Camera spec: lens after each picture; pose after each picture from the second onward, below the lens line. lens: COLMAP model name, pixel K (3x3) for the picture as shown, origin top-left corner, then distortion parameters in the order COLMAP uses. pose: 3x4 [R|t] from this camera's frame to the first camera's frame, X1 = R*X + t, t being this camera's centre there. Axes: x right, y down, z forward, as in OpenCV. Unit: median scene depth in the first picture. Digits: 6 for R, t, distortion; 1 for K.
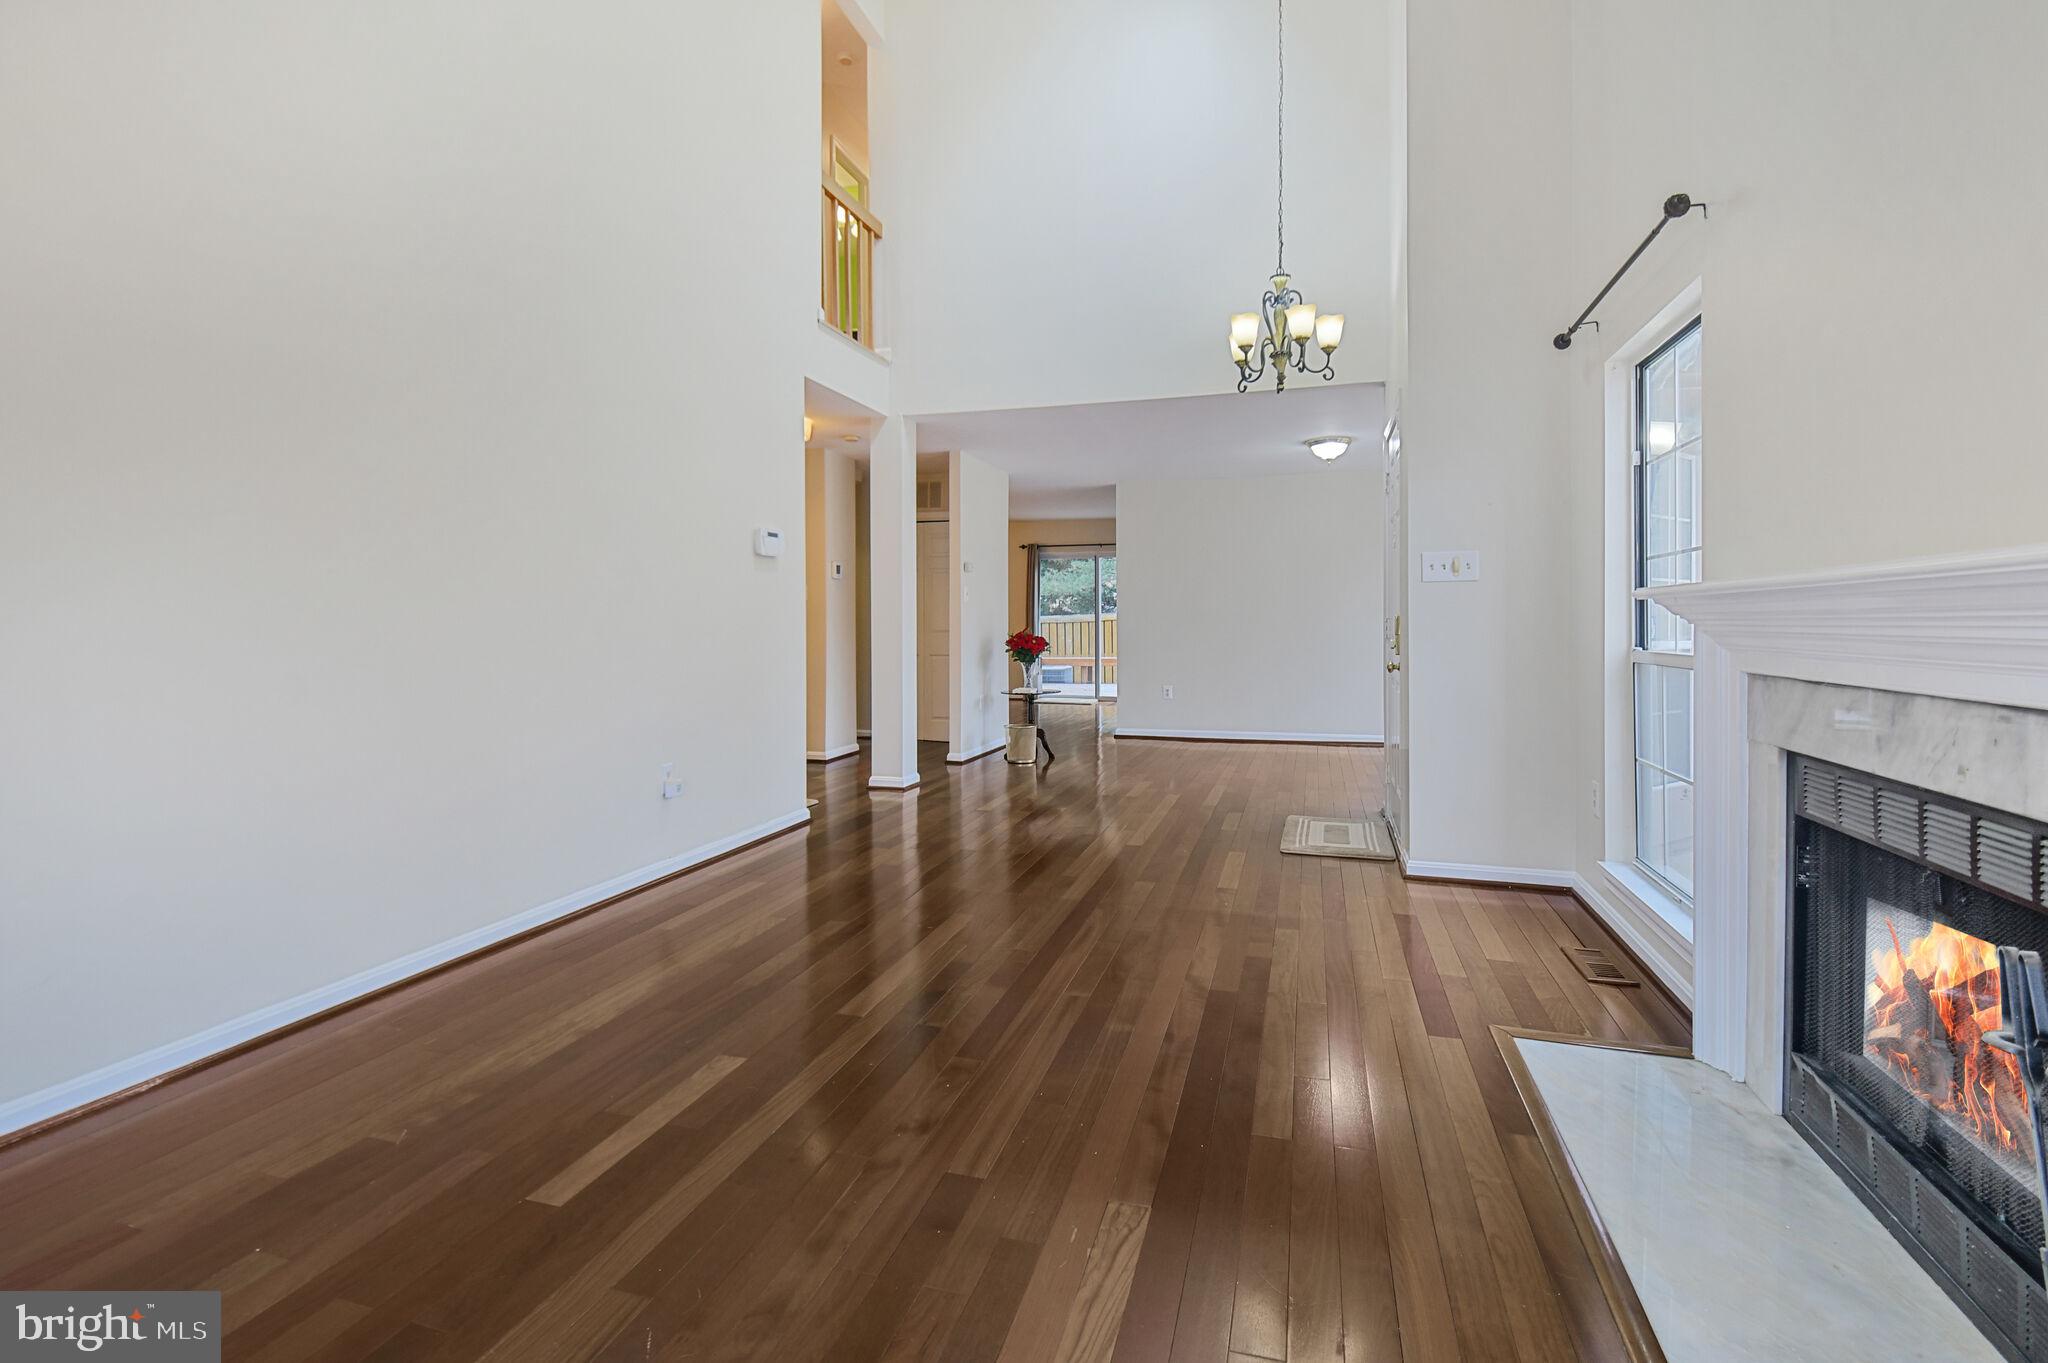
lens RADIAL K [[939.2, 0, 1026.1], [0, 939.2, 640.3], [0, 0, 1]] dist [0.035441, -0.000209]
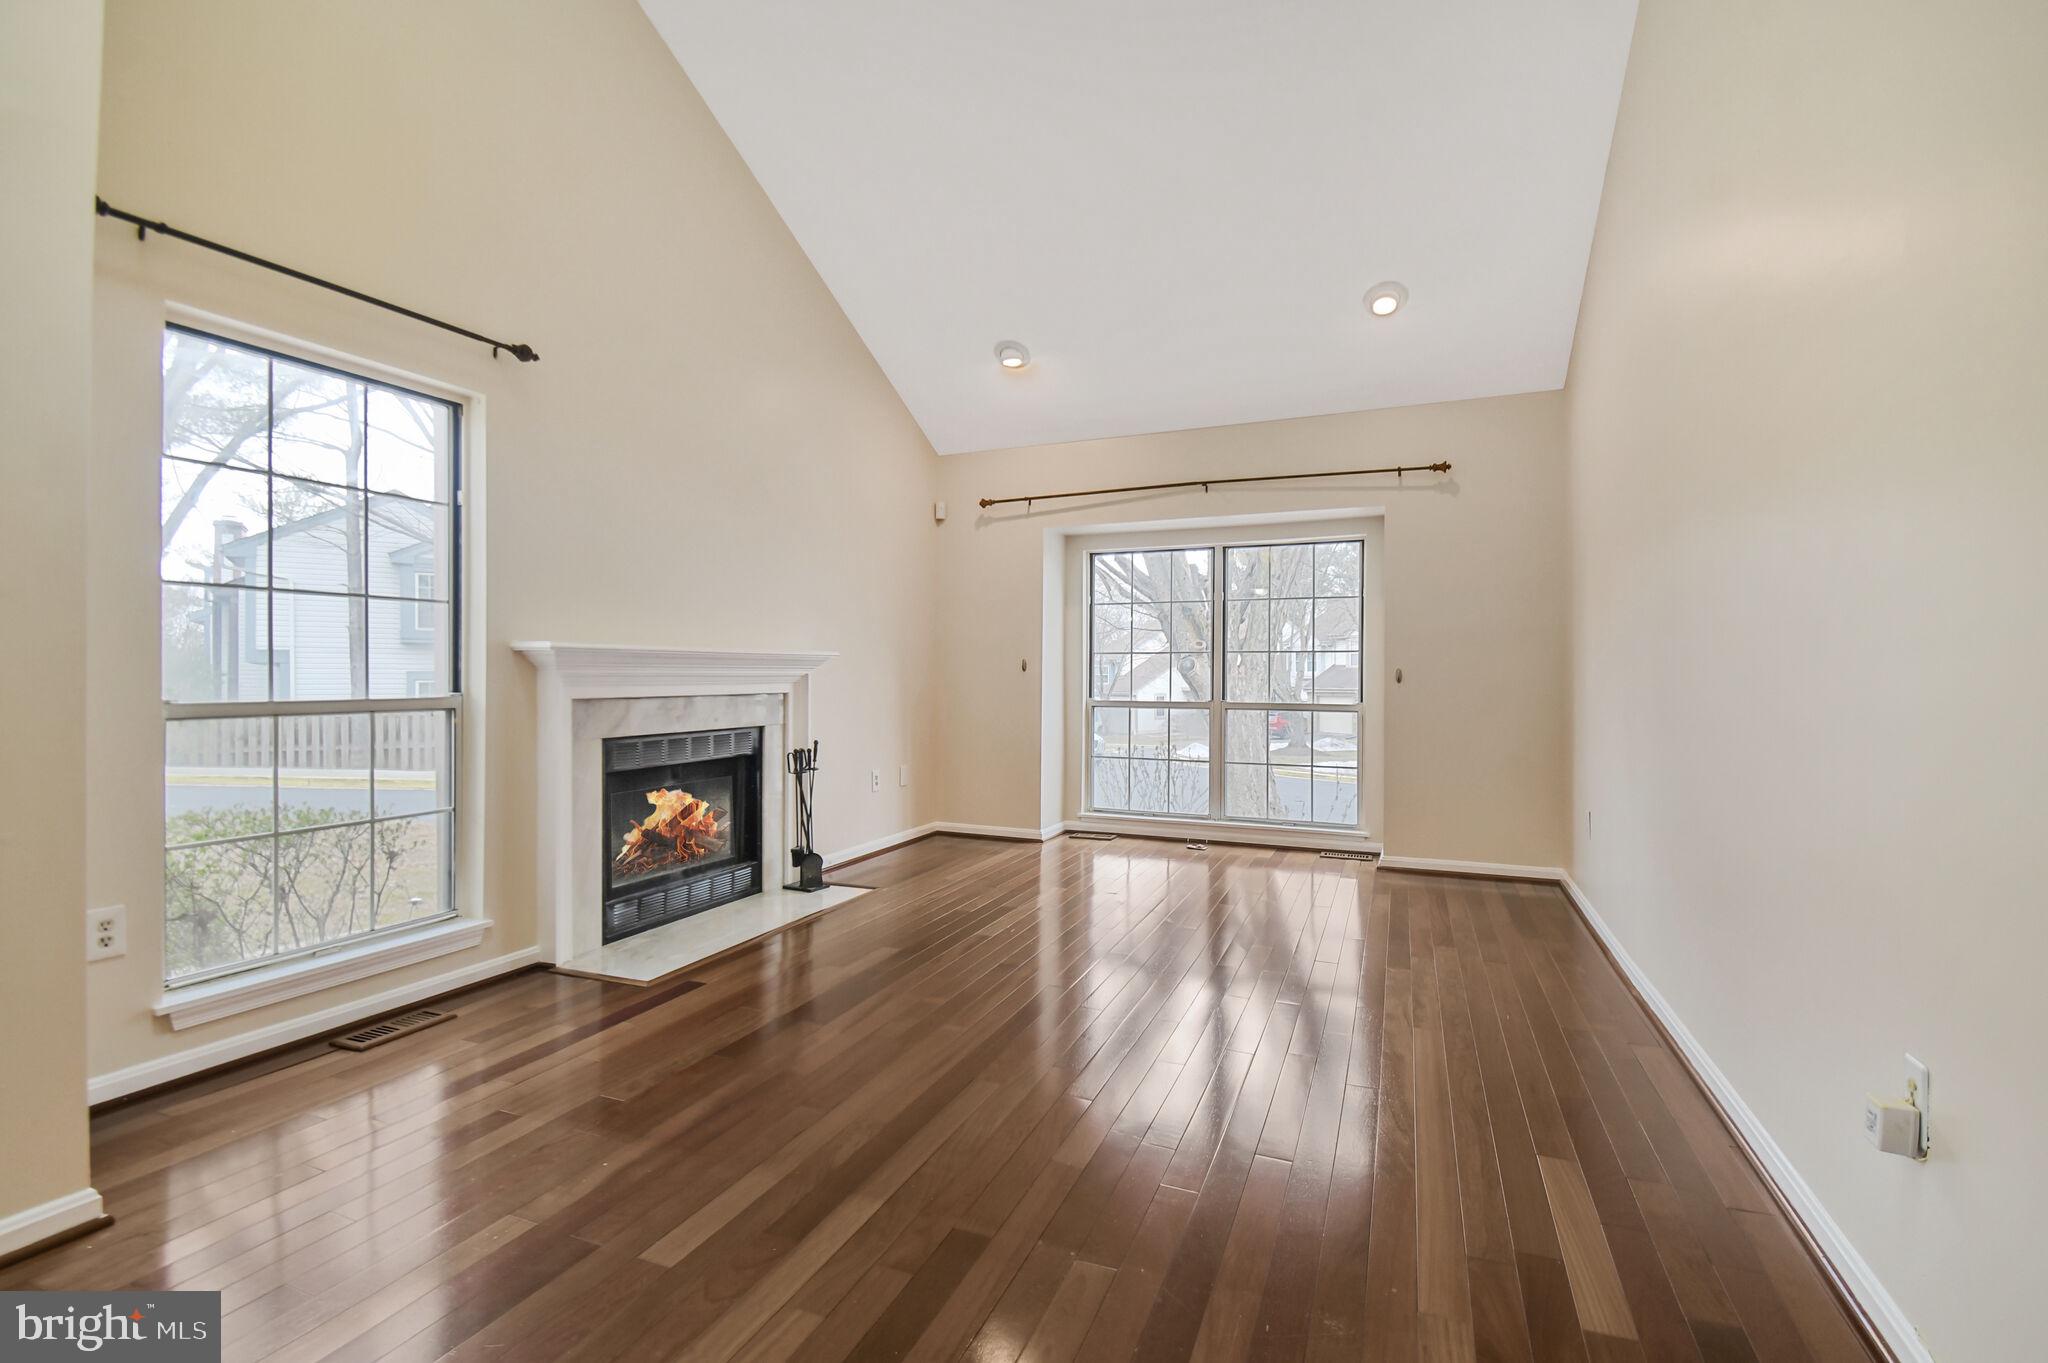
lens RADIAL K [[938.1, 0, 1024.0], [0, 938.1, 681.5], [0, 0, 1]] dist [0.036412, -0.000198]
pose [[-0.995393, 0.002623, 0.095842, -0.102739], [0.004961, 0.999696, 0.024159, -0.020373], [-0.095750, 0.024524, -0.995103, 1.690136]]
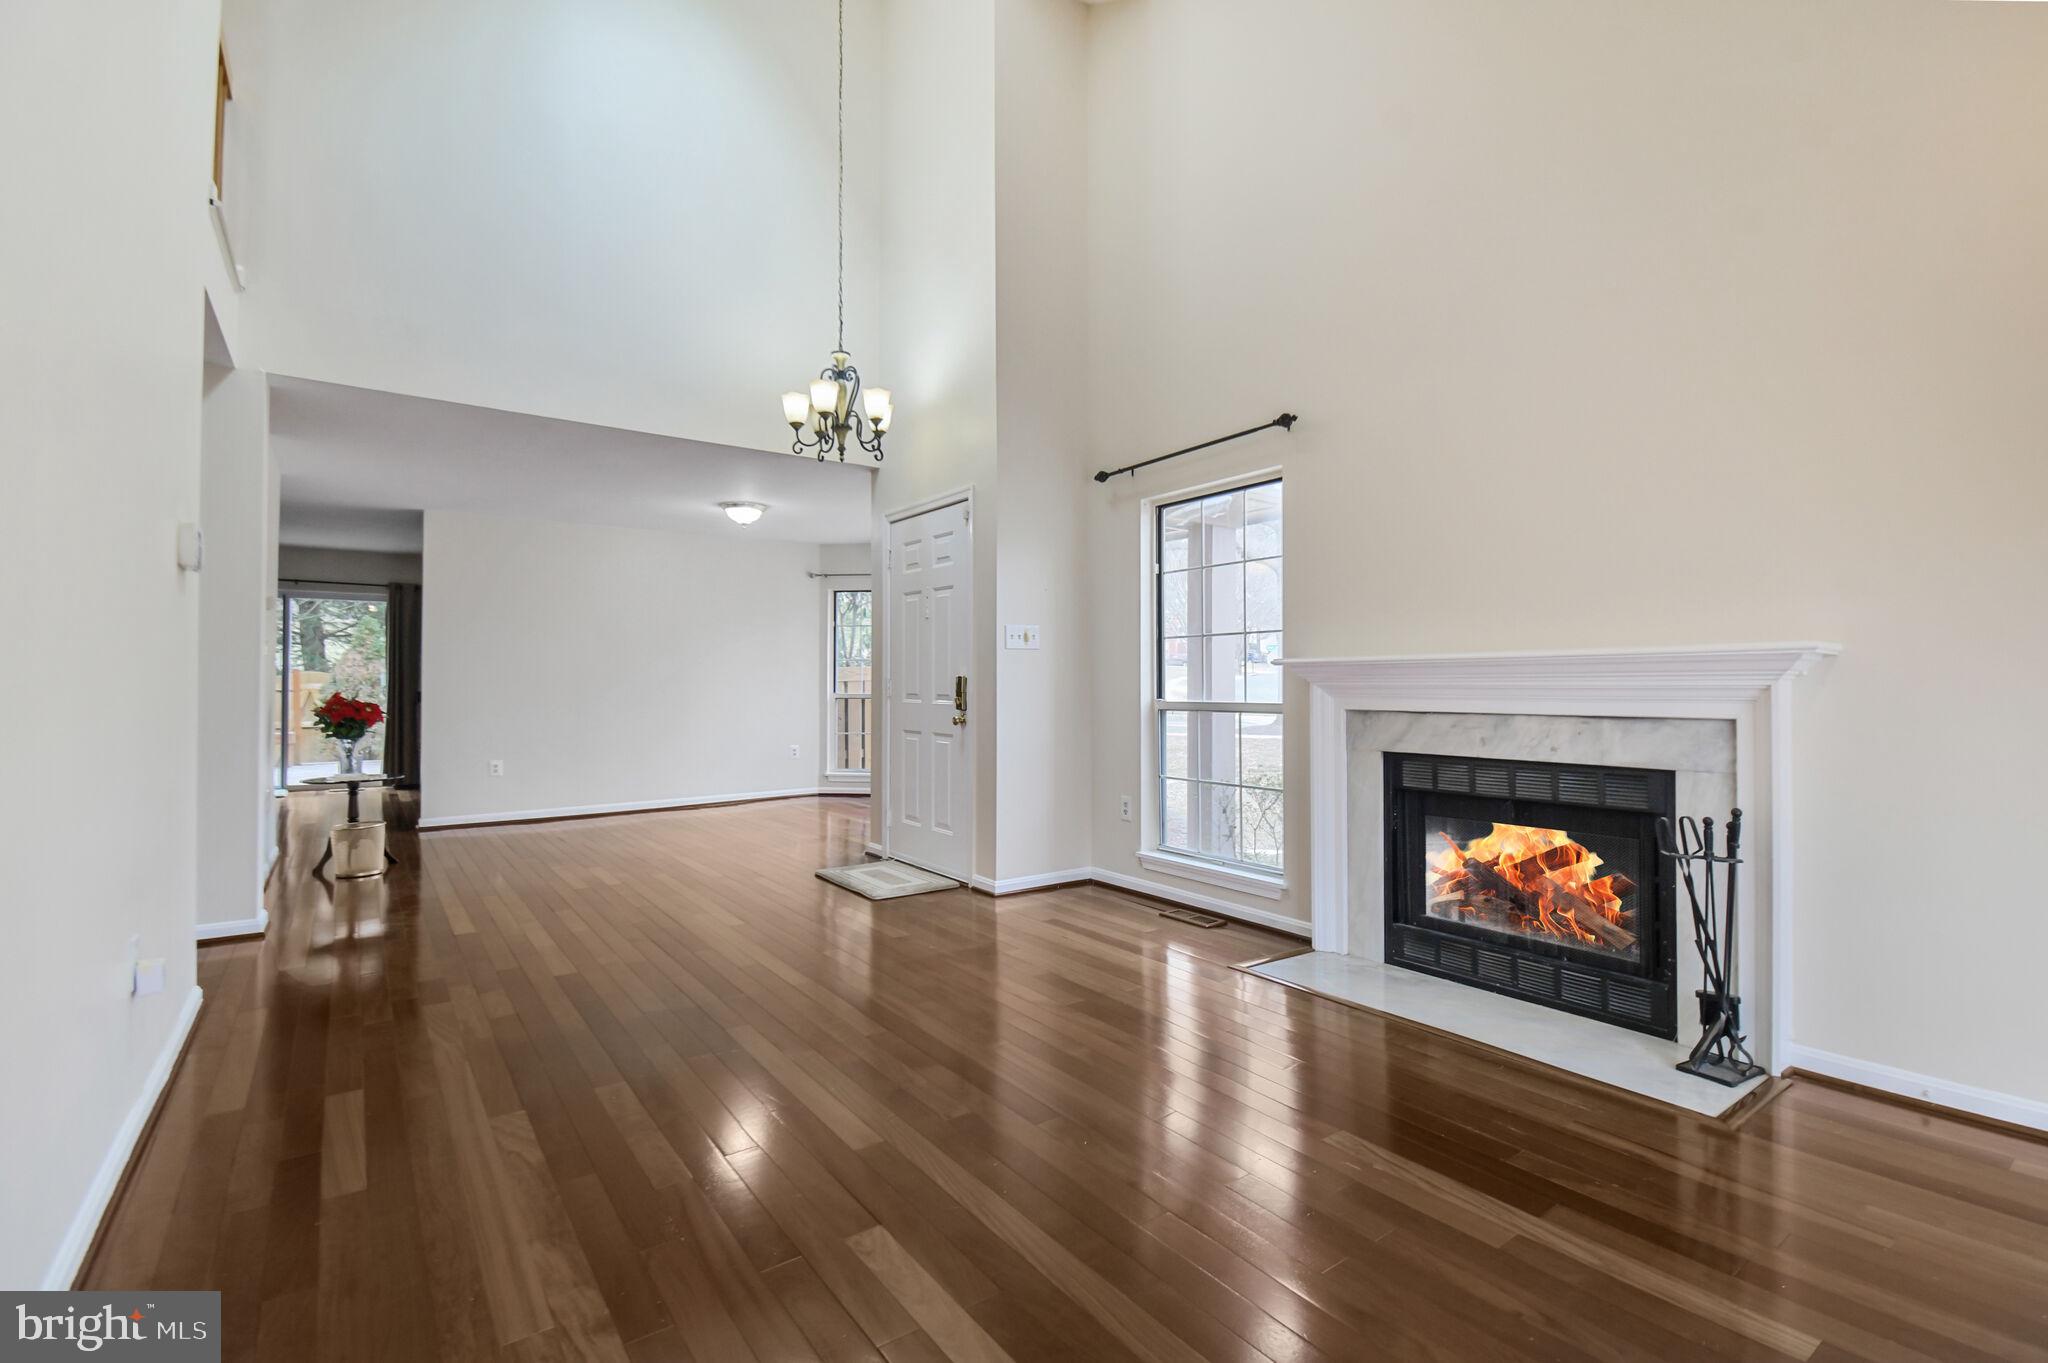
lens RADIAL K [[938.1, 0, 1024.0], [0, 938.1, 681.5], [0, 0, 1]] dist [0.036412, -0.000198]
pose [[0.605964, 0.002350, 0.795488, -0.623622], [0.017149, 0.999725, -0.016016, 0.000255], [-0.795307, 0.023347, 0.605757, 0.299668]]
